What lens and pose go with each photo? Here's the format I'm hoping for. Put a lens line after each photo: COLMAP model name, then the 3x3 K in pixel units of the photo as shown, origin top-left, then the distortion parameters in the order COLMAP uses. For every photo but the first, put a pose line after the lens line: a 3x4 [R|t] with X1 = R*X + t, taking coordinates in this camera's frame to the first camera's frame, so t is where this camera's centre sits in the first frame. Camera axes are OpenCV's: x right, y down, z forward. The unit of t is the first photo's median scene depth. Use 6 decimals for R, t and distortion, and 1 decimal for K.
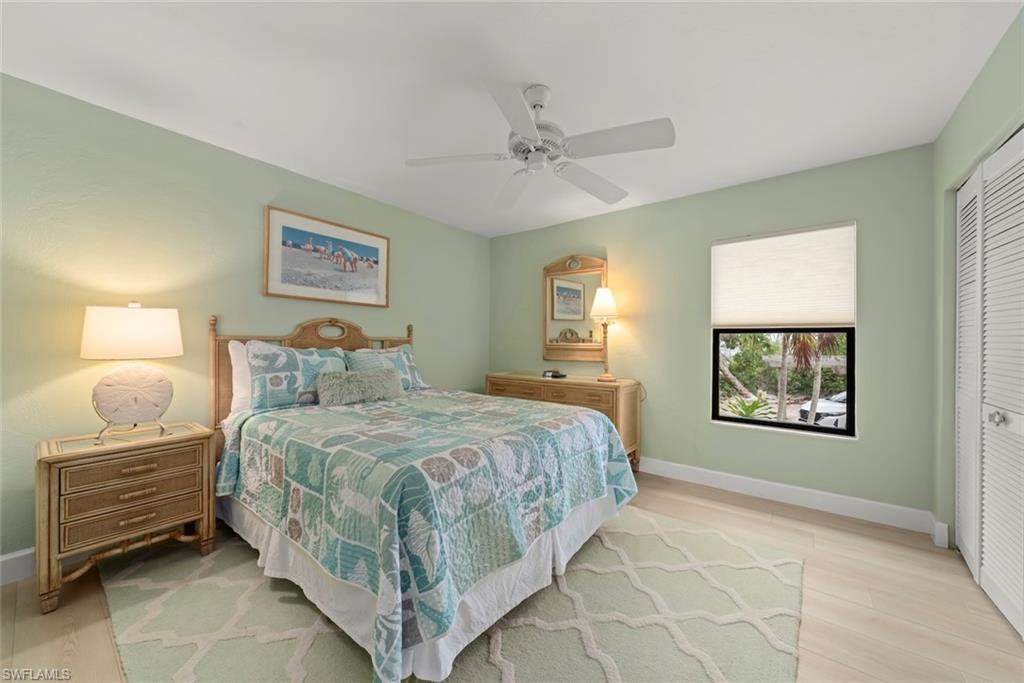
lens RADIAL K [[370.3, 0, 516.2], [0, 370.3, 343.2], [0, 0, 1]] dist [-0.000544, 0.000087]
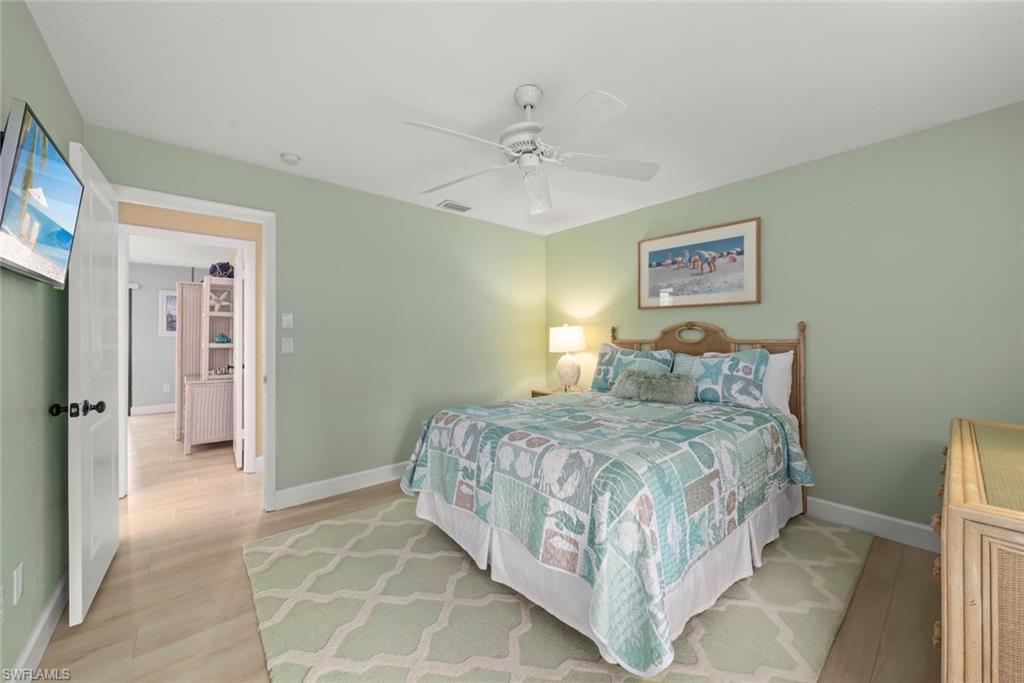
lens RADIAL K [[370.3, 0, 516.2], [0, 370.3, 343.2], [0, 0, 1]] dist [-0.000544, 0.000087]
pose [[-0.176414, 0.007064, -0.984291, 0.633231], [-0.002539, 0.999968, 0.007632, -0.014667], [0.984313, 0.003846, -0.176390, 0.712668]]
